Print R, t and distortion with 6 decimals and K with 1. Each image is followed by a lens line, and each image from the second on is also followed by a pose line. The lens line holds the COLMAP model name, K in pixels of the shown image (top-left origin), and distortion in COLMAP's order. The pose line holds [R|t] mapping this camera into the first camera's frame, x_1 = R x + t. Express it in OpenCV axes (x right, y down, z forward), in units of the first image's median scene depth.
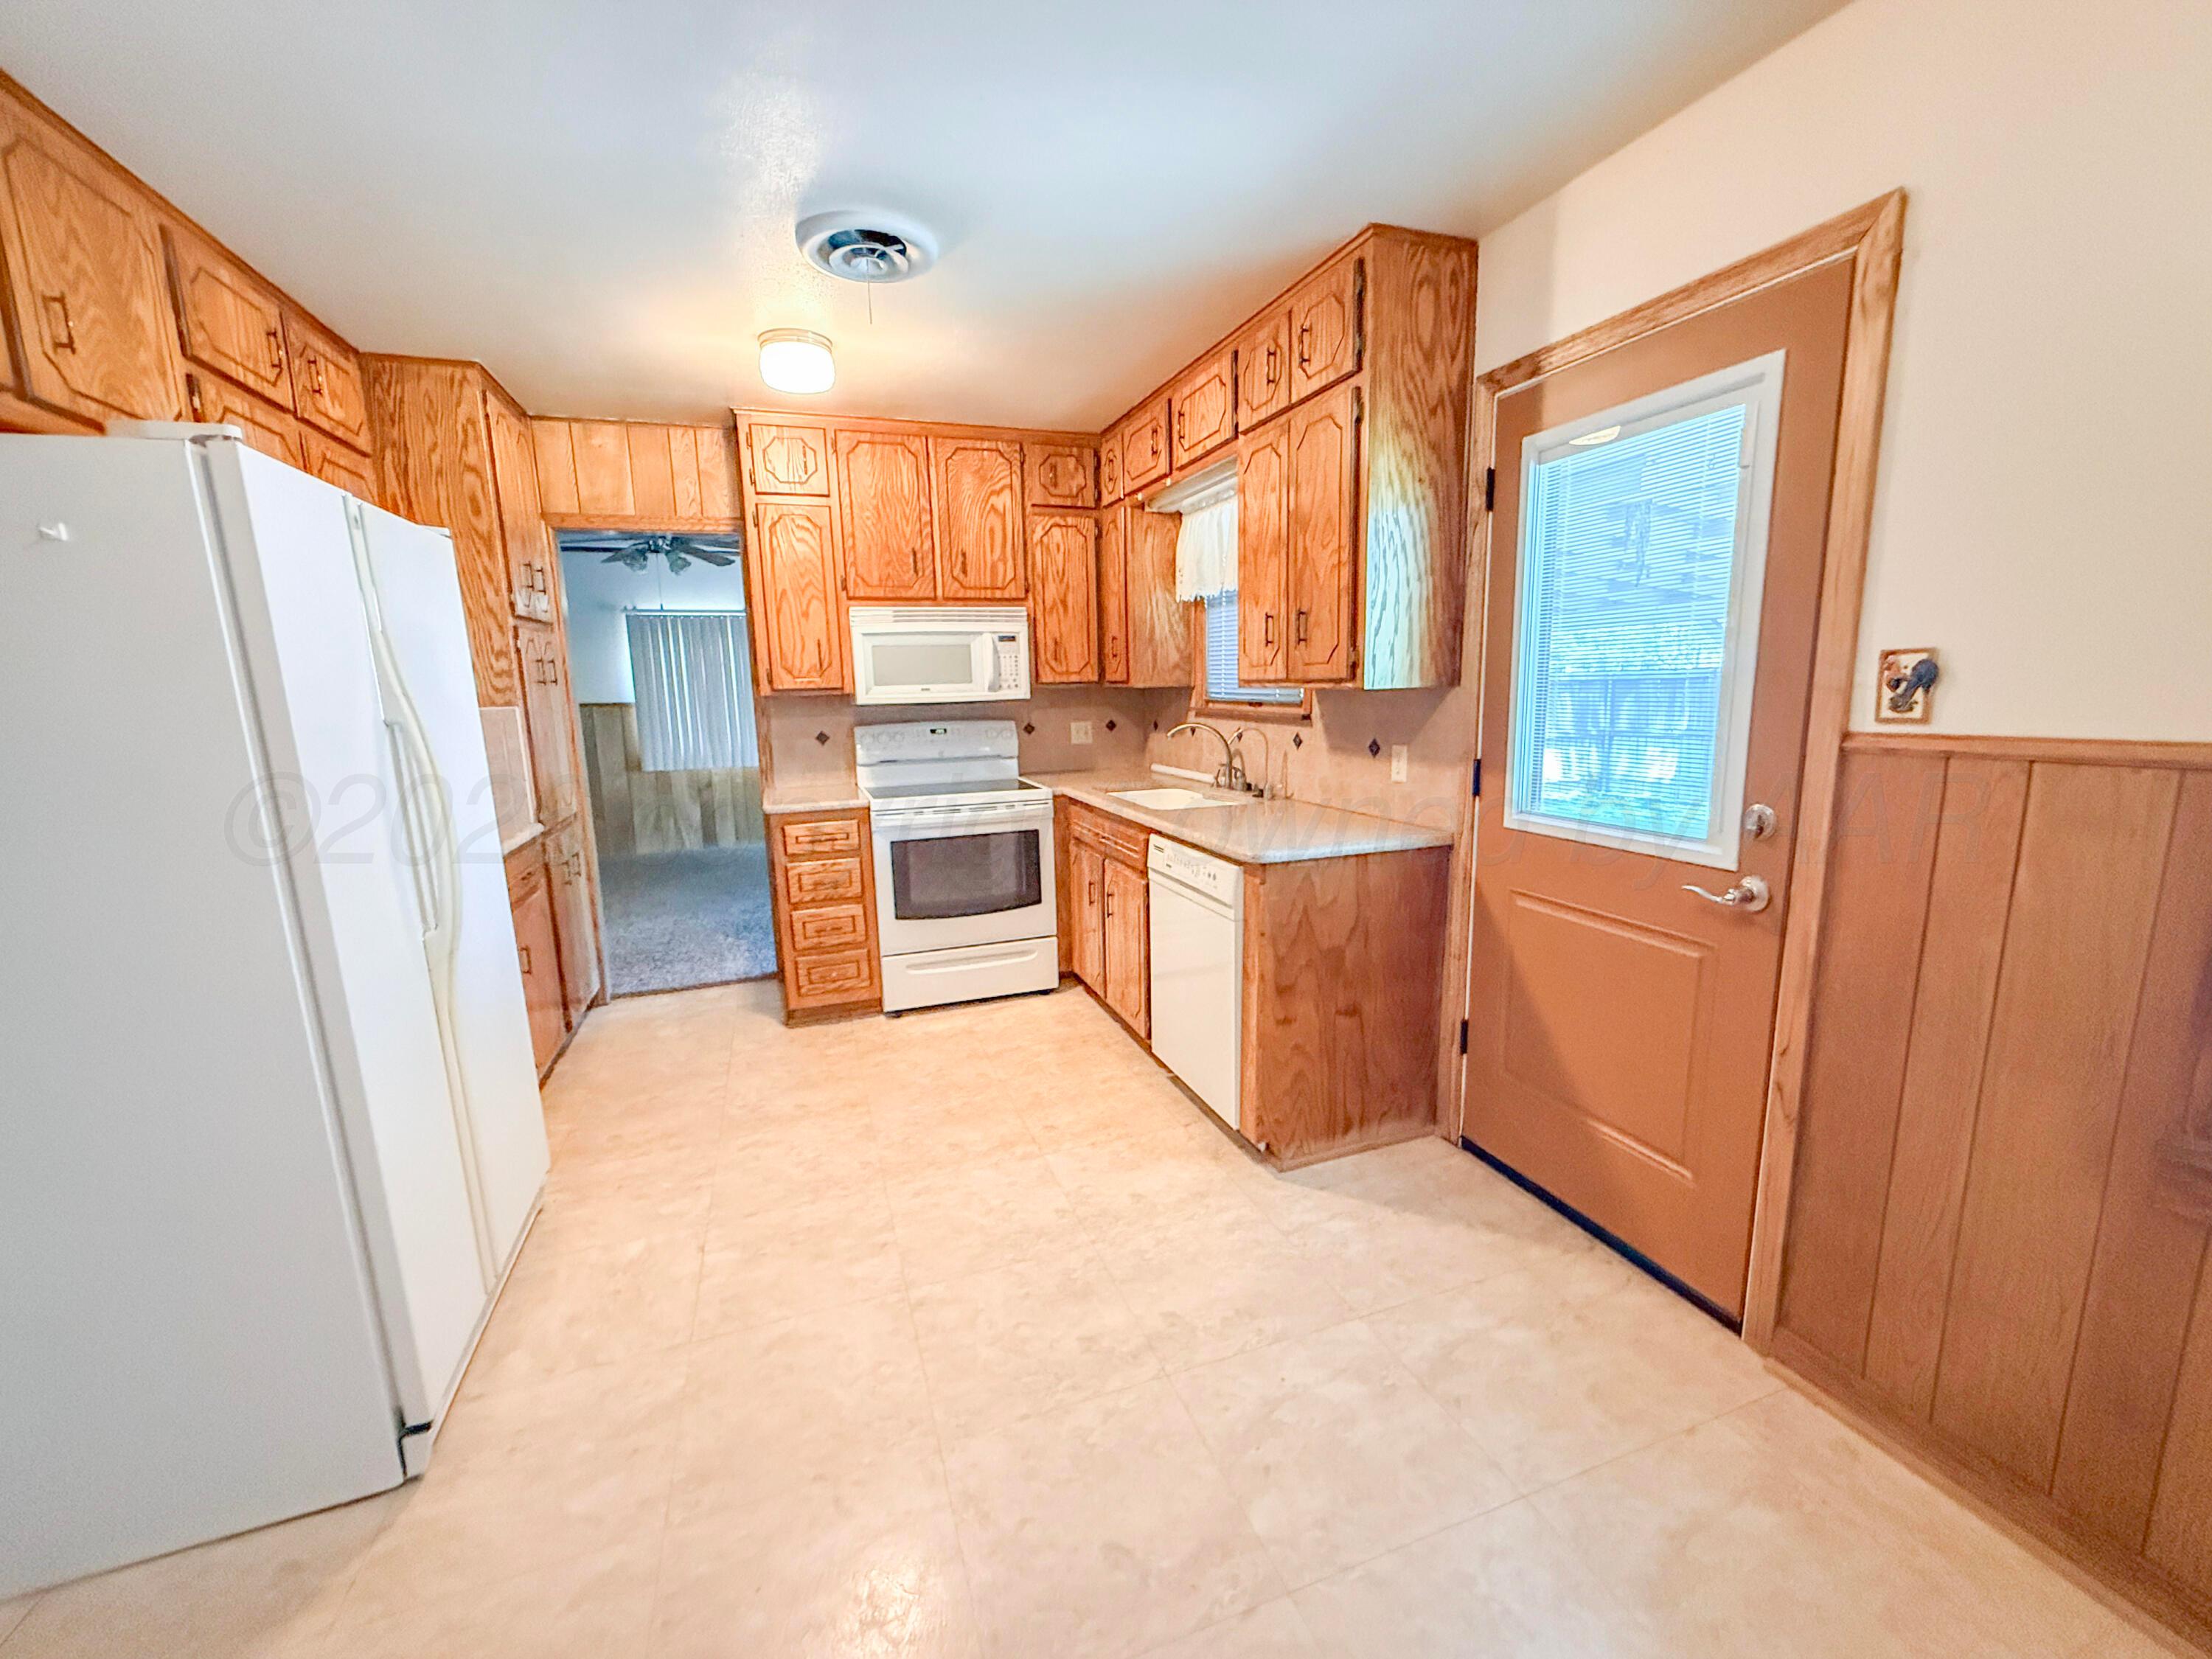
lens RADIAL K [[877.8, 0, 1102.5], [0, 877.8, 830.6], [0, 0, 1]] dist [0.001760, 0.000513]
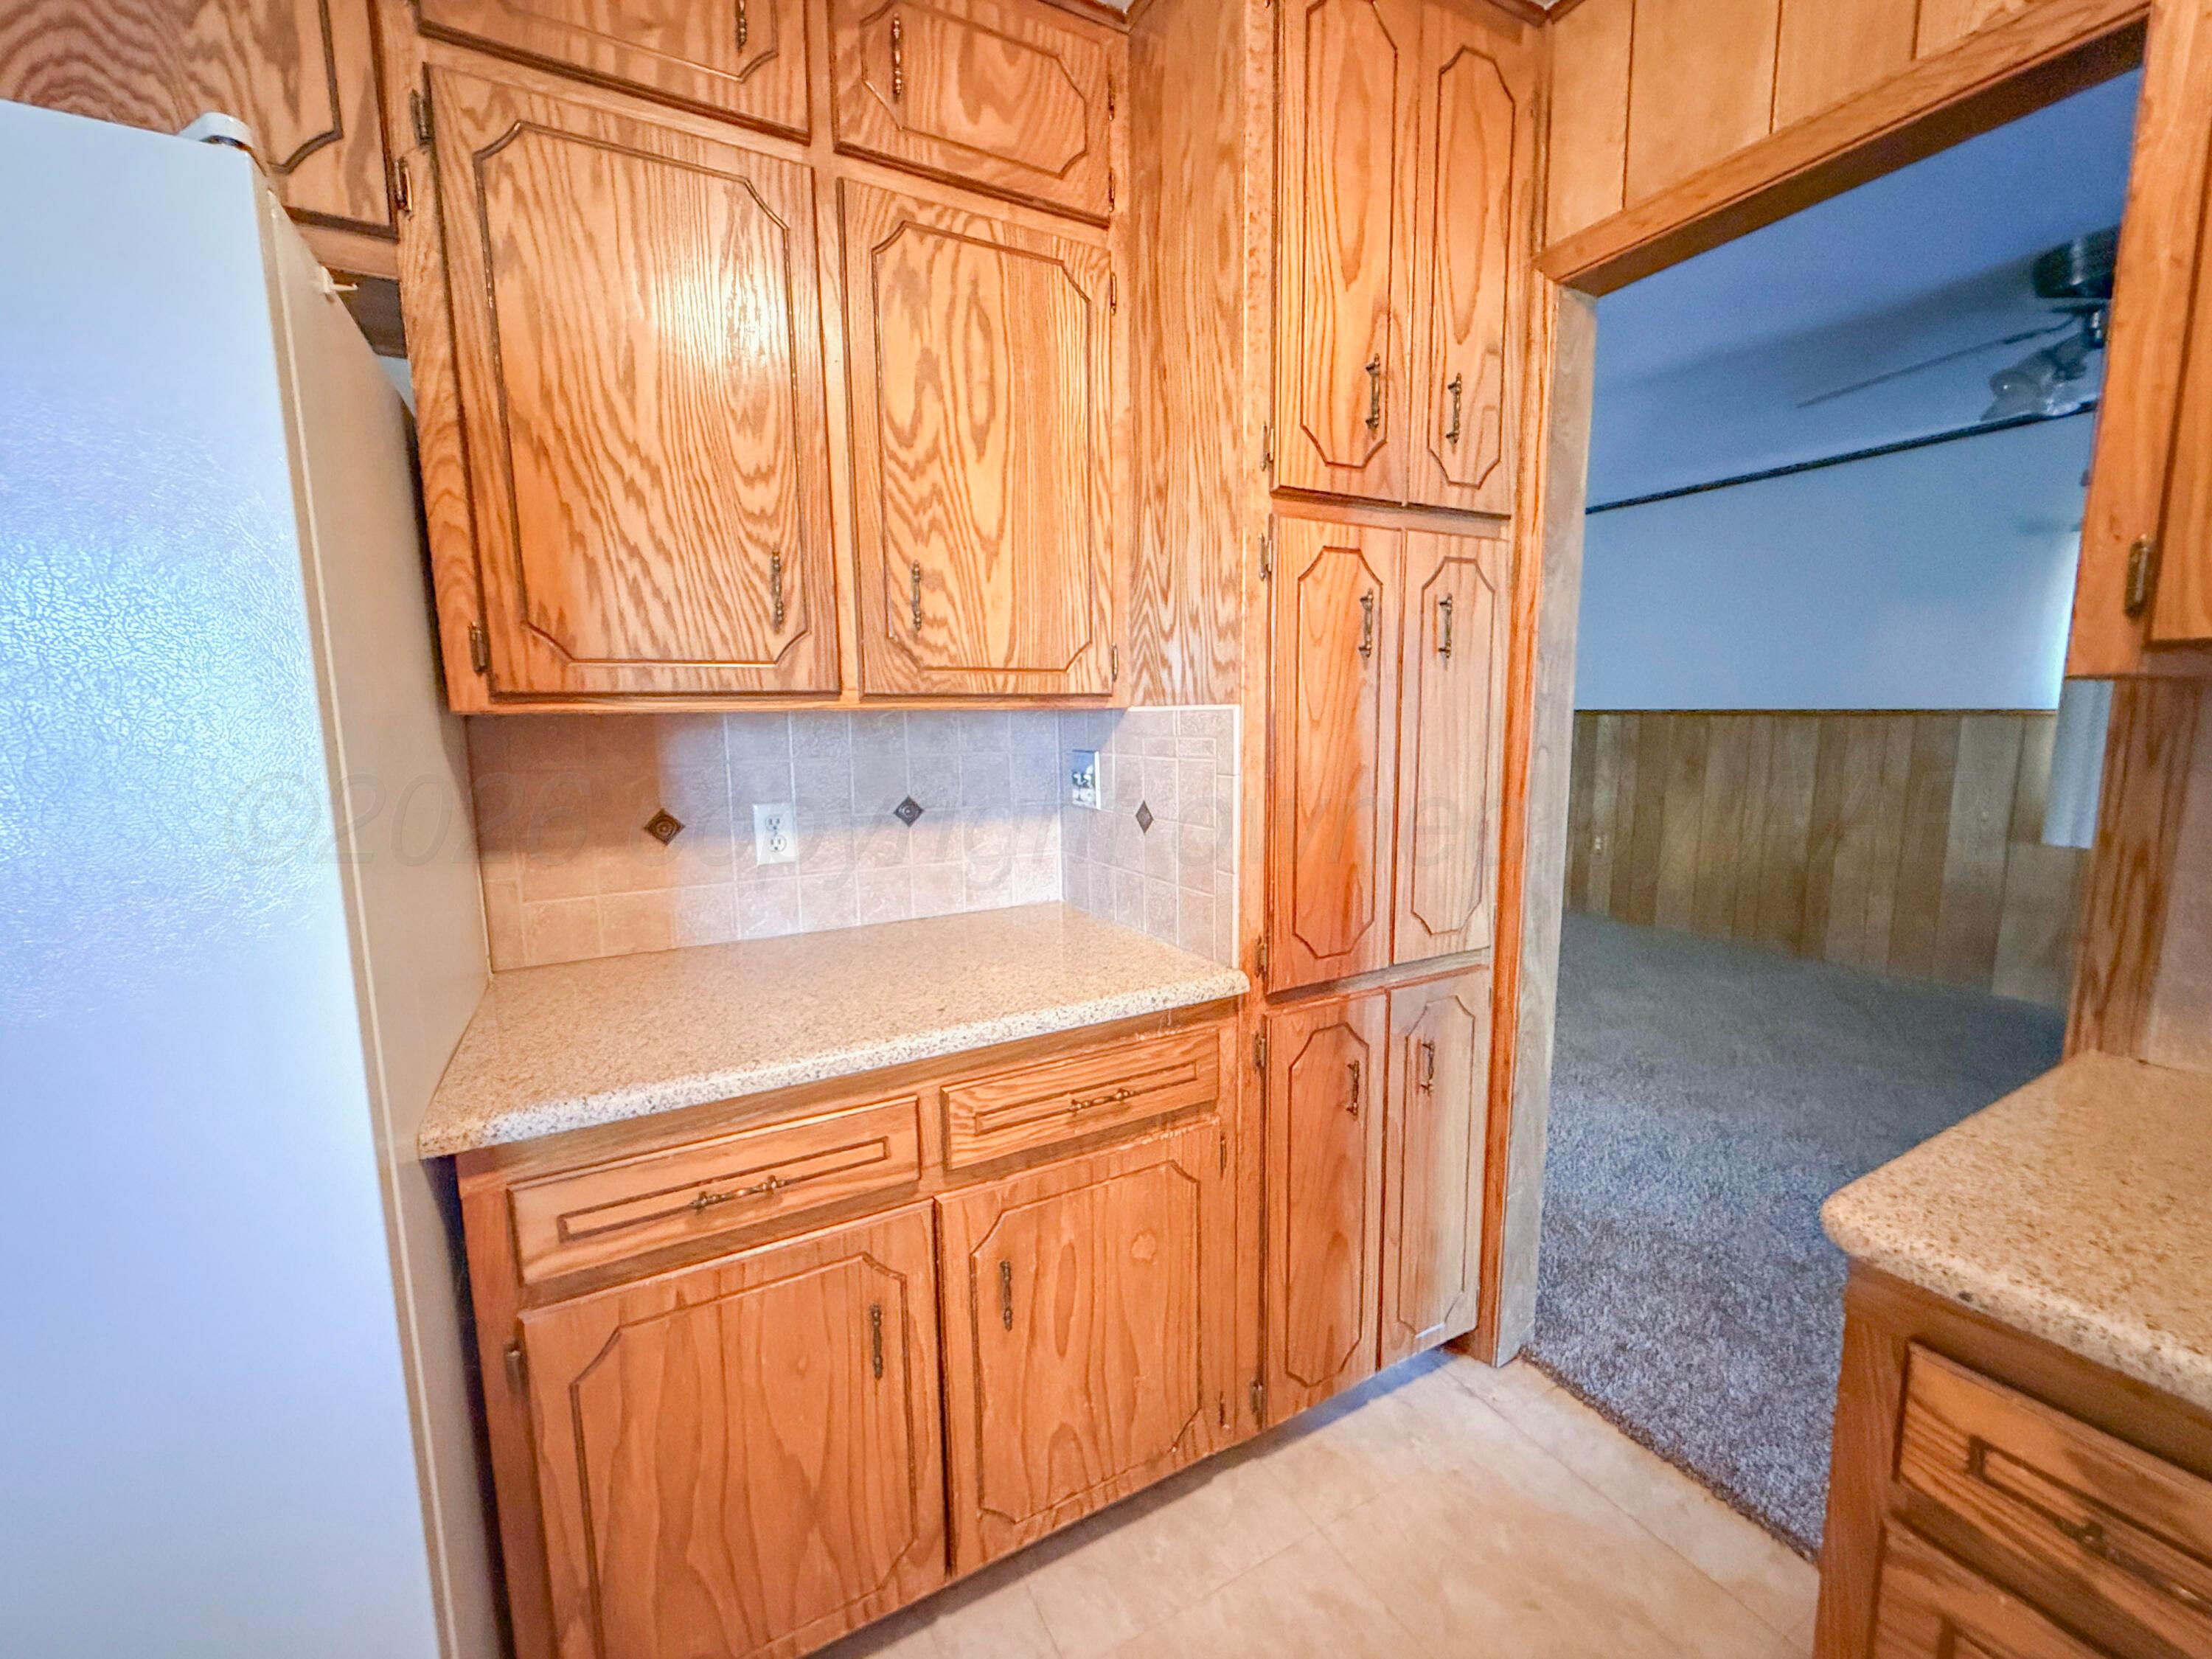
lens RADIAL K [[877.8, 0, 1109.0], [0, 877.8, 825.1], [0, 0, 1]] dist [0.001760, 0.000513]
pose [[0.145057, 0.152768, -0.977558, -0.193845], [-0.161113, 0.978469, 0.129003, -0.103019], [0.976218, 0.138784, 0.166547, 0.699411]]
